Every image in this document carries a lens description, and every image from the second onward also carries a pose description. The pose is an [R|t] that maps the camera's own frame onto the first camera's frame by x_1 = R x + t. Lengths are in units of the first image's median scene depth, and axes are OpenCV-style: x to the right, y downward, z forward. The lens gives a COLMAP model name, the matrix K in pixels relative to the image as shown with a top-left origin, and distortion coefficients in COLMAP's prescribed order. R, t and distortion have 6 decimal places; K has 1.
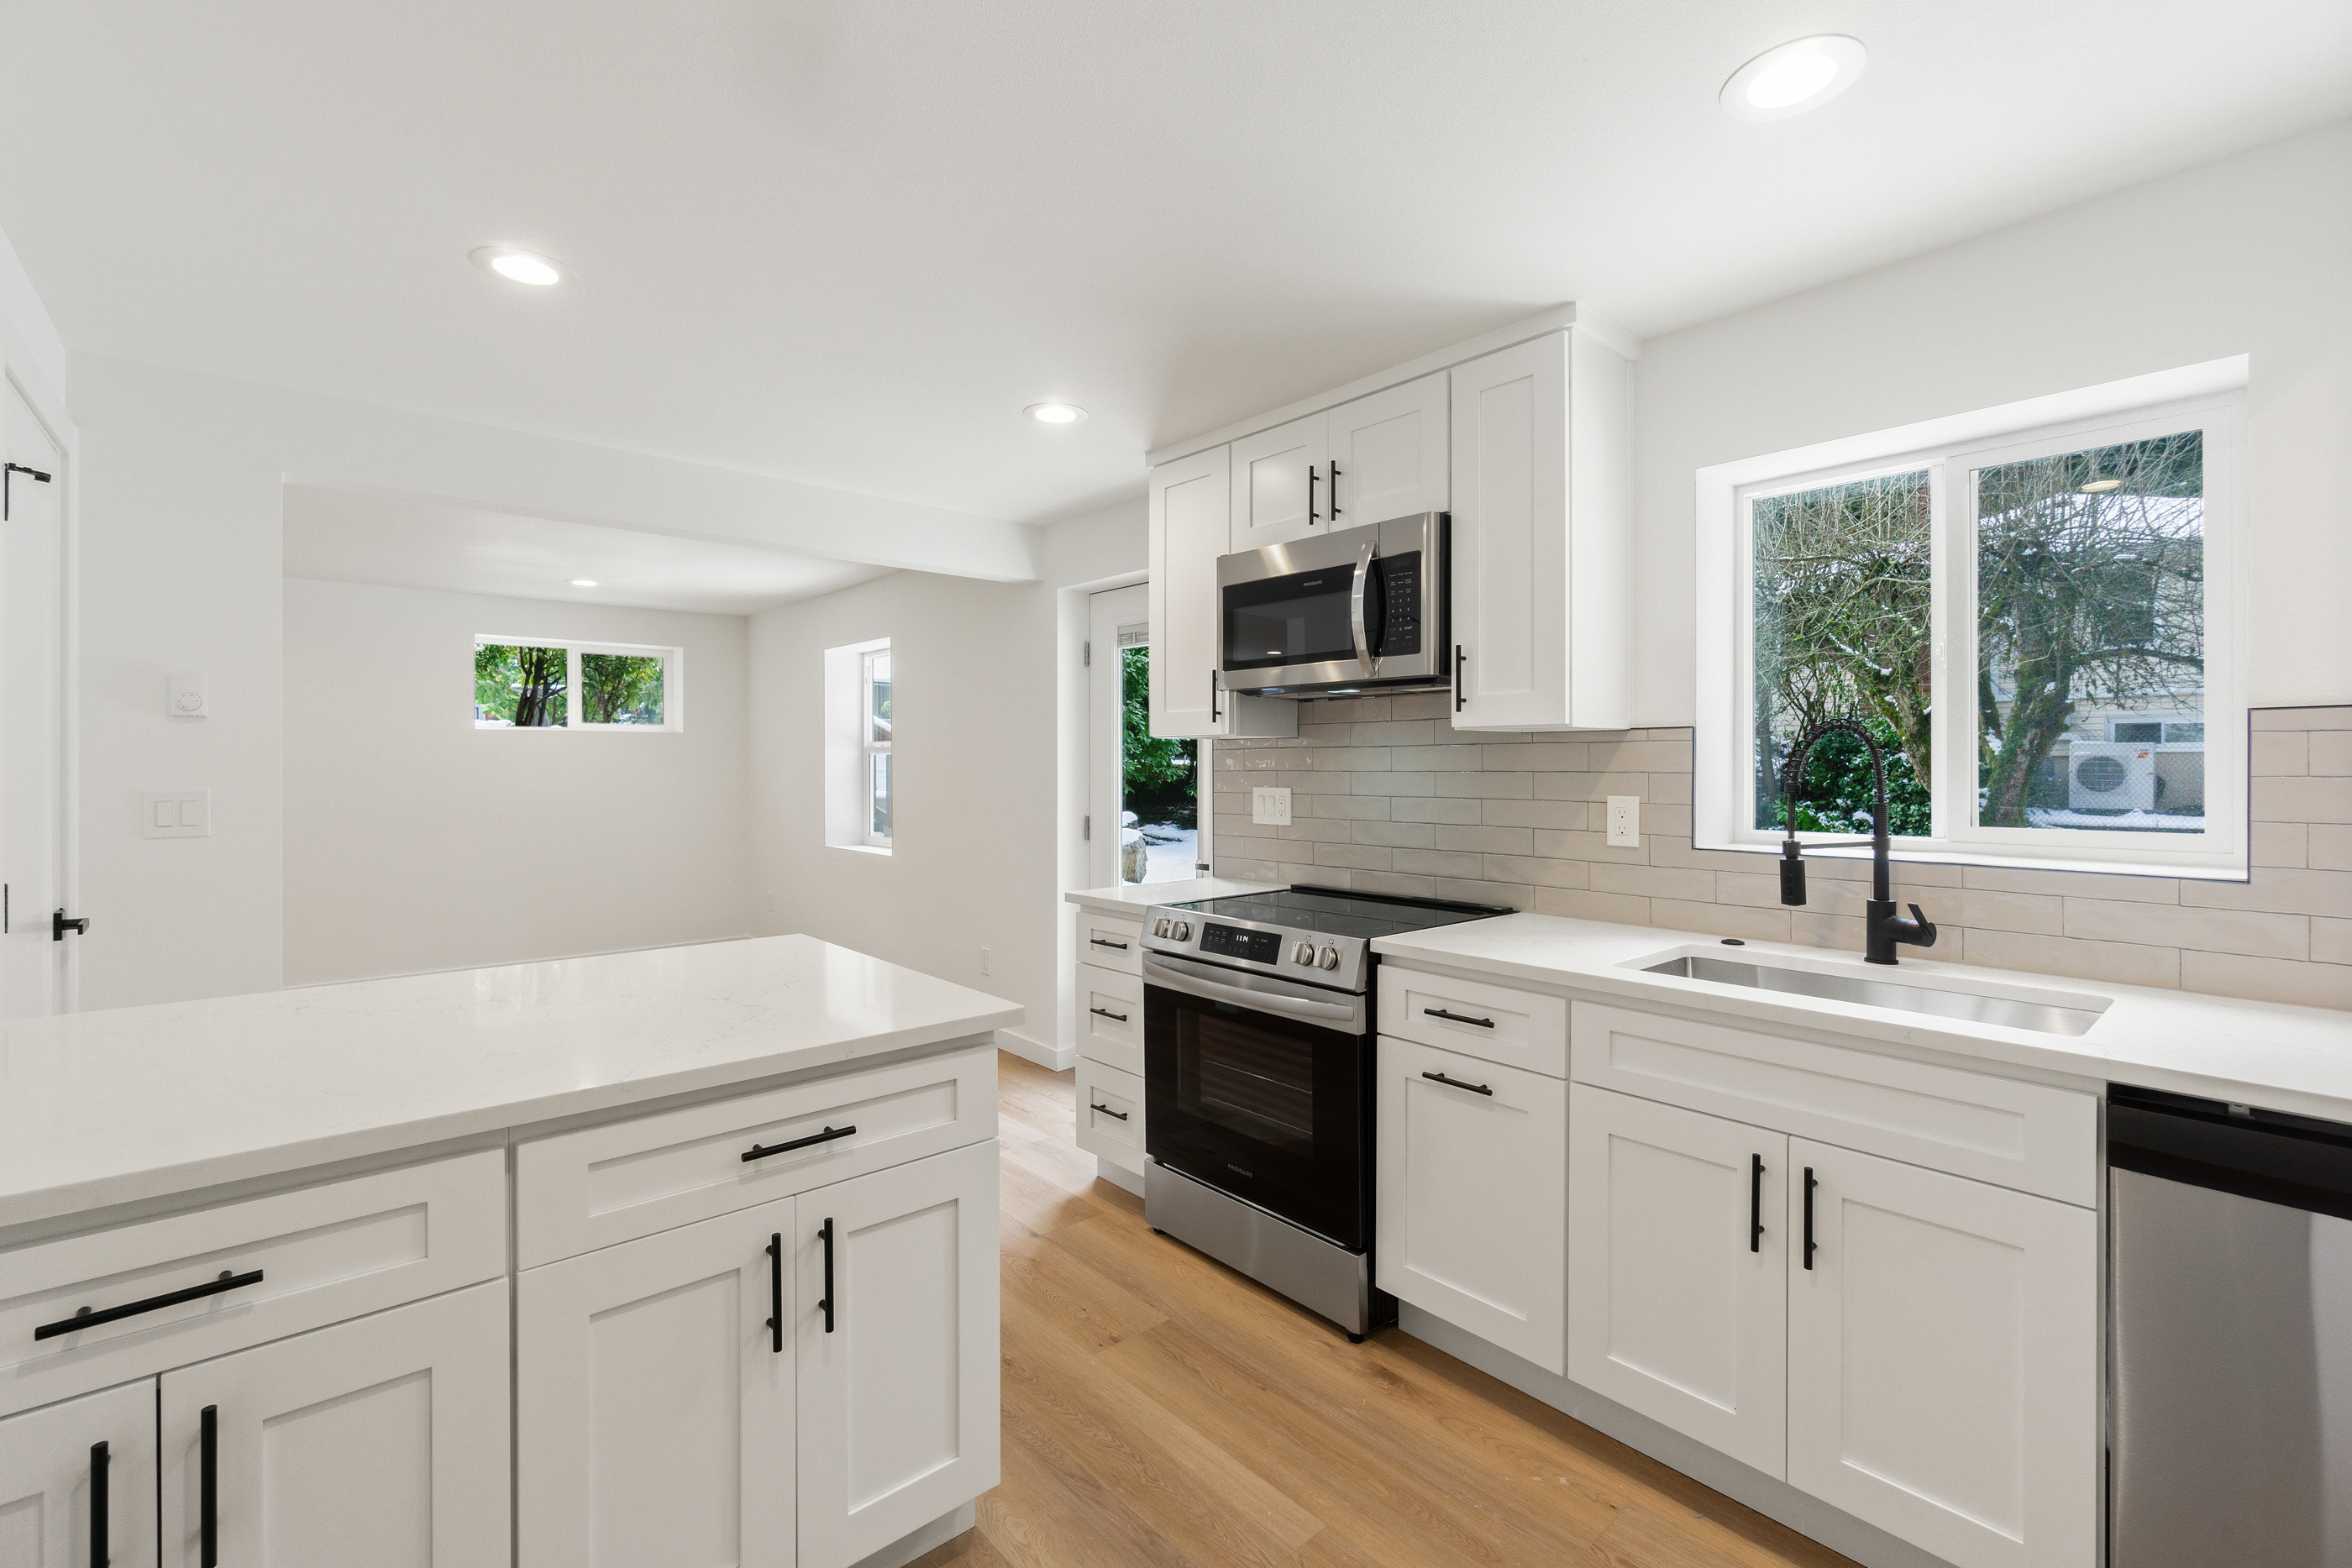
lens RADIAL K [[1013.0, 0, 1164.7], [0, 1013.0, 772.1], [0, 0, 1]] dist [-0.000071, 0.000050]
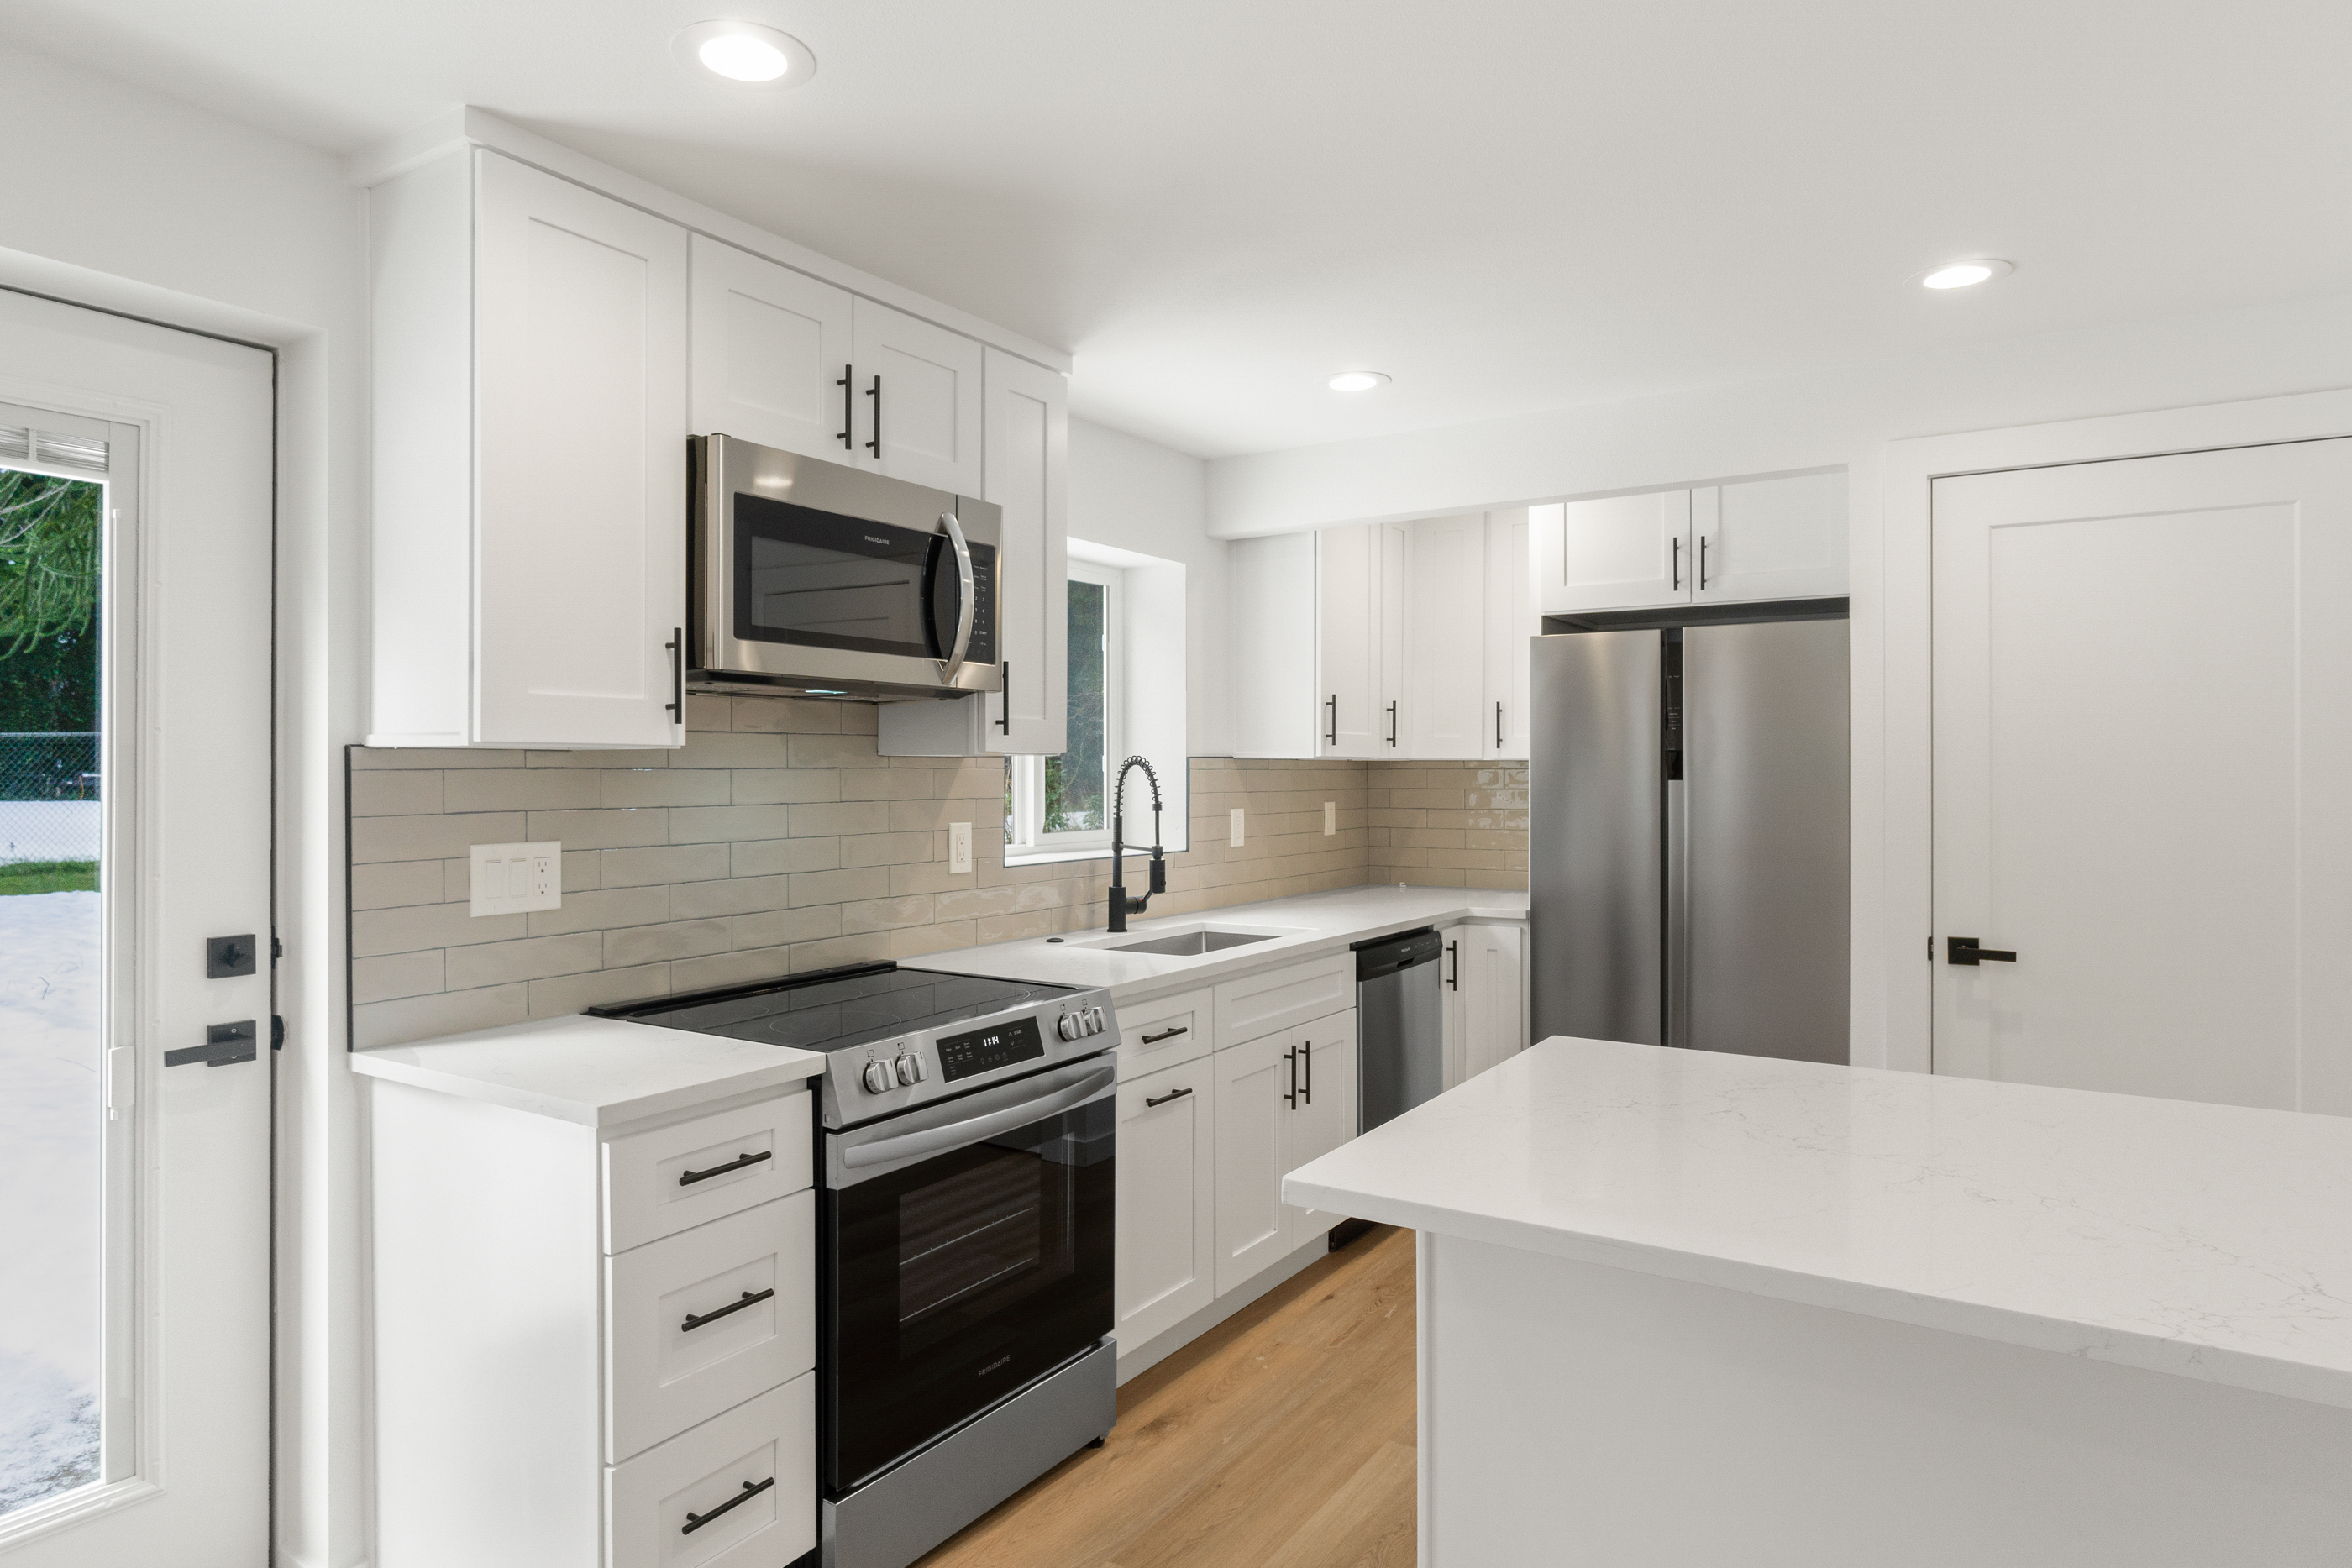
lens RADIAL K [[1399.7, 0, 1163.0], [0, 1399.7, 781.7], [0, 0, 1]] dist [-0.001744, -0.000700]
pose [[-0.274262, -0.006227, 0.961635, -1.102898], [0.009540, 0.999912, 0.009196, -0.032605], [-0.961608, 0.011696, -0.274179, 1.403268]]
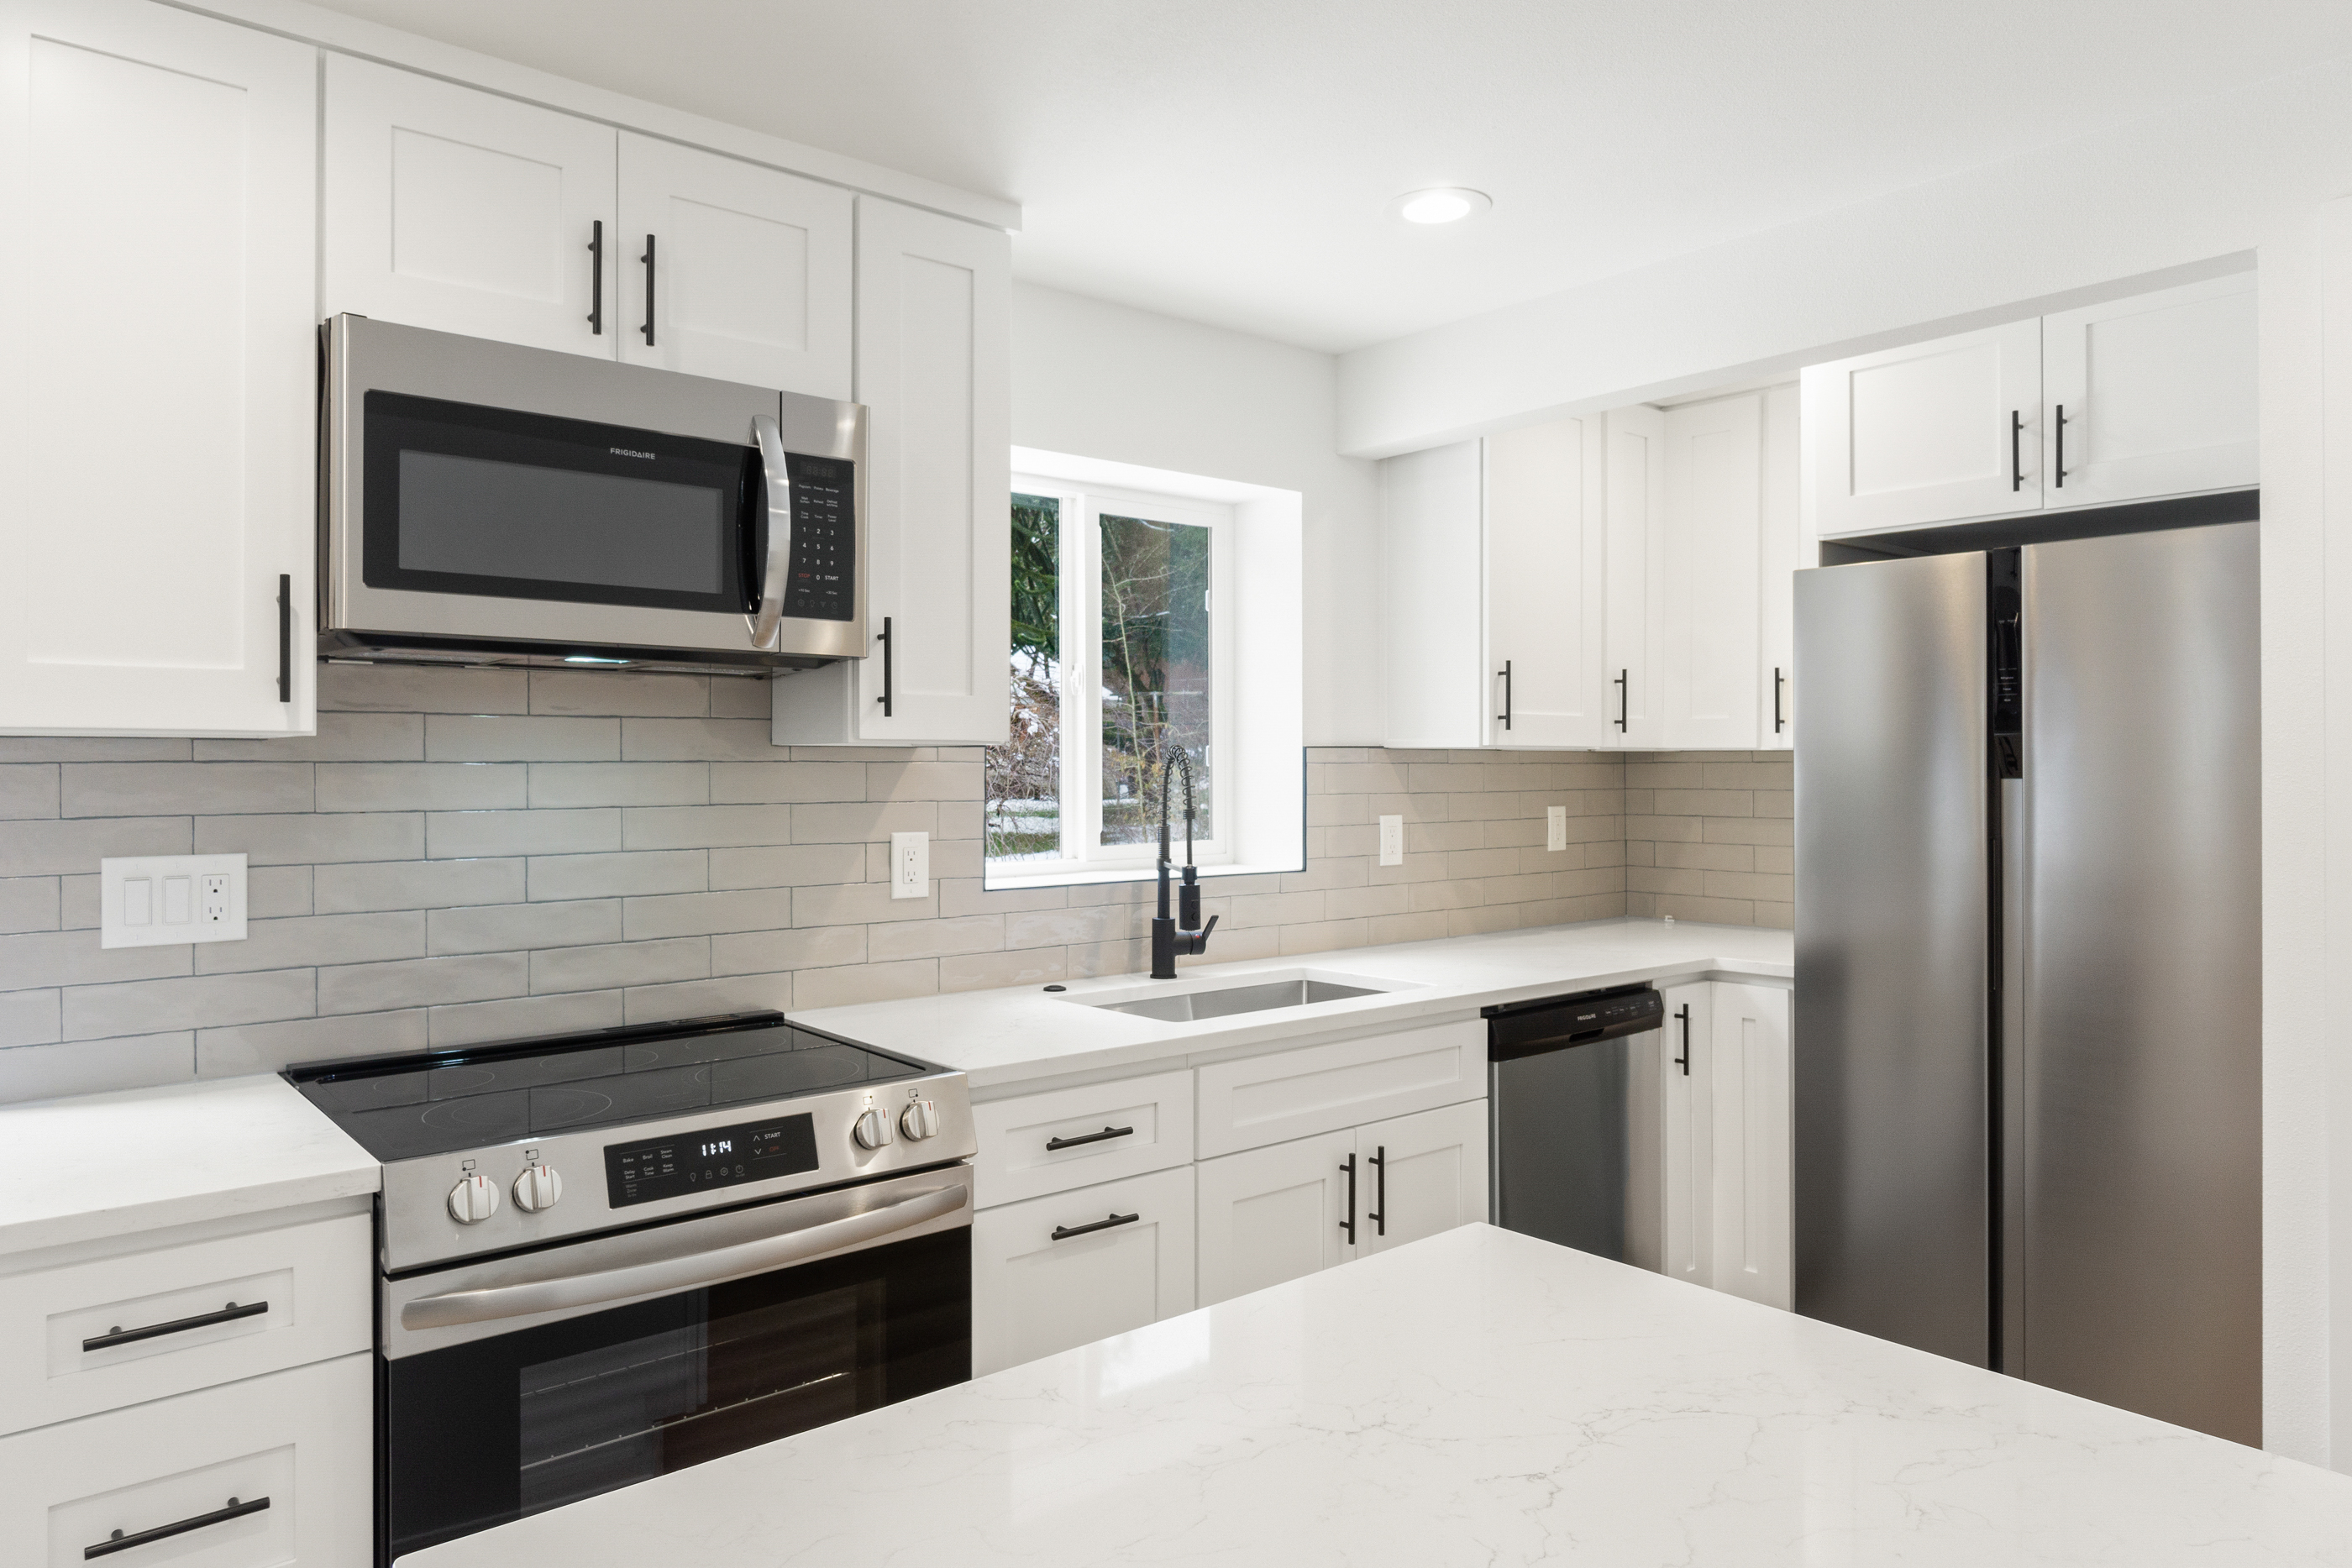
lens RADIAL K [[1493.1, 0, 1162.3], [0, 1493.1, 772.5], [0, 0, 1]] dist [-0.010281, 0.002735]
pose [[0.022844, -0.003407, 0.999733, -0.802457], [0.009710, 0.999948, 0.003186, -0.027898], [-0.999692, 0.009635, 0.022876, 0.925043]]
